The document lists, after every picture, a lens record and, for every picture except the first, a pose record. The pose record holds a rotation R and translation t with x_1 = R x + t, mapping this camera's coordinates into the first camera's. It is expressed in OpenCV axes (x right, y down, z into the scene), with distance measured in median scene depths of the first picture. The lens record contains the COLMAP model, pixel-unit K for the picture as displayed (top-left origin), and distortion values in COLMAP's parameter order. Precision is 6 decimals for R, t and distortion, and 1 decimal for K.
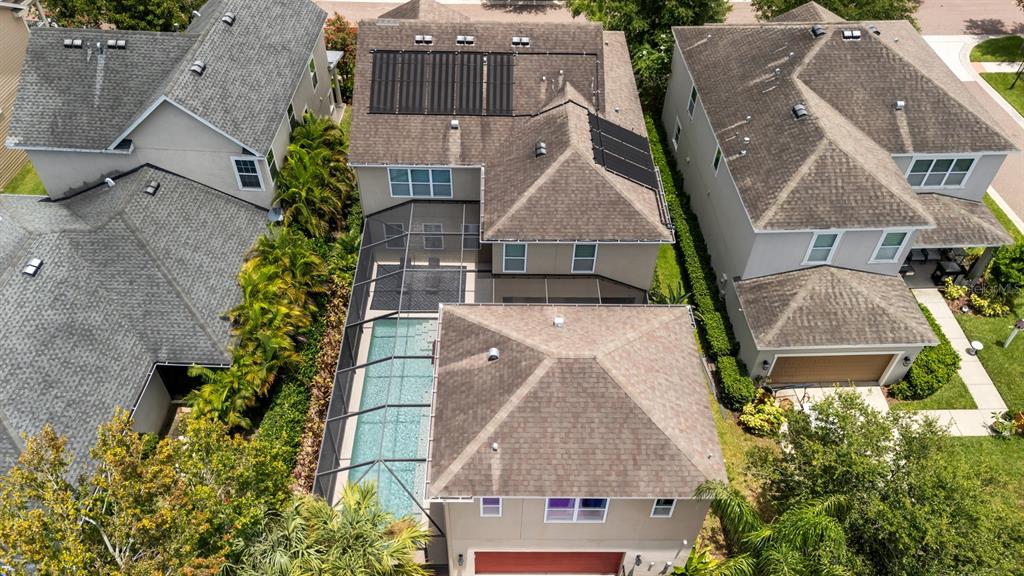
lens RADIAL K [[749.2, 0, 513.1], [0, 749.2, 291.5], [0, 0, 1]] dist [0.013480, -0.001546]
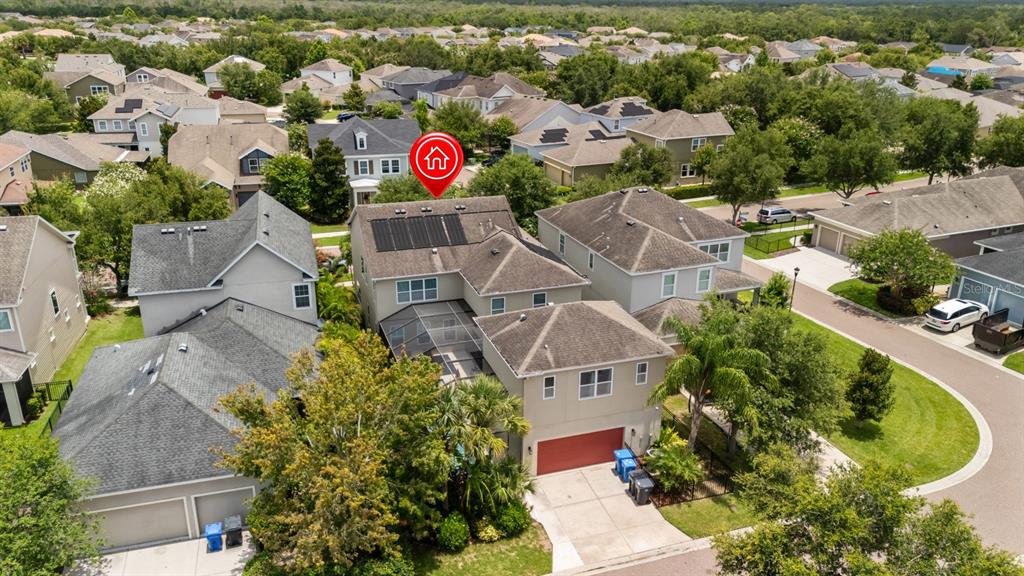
lens RADIAL K [[749.2, 0, 511.9], [0, 749.2, 284.3], [0, 0, 1]] dist [0.013480, -0.001546]
pose [[0.950200, -0.117854, 0.288497, -0.385141], [0.228047, 0.893896, -0.385934, 0.481371], [-0.212402, 0.432506, 0.876256, -0.377787]]
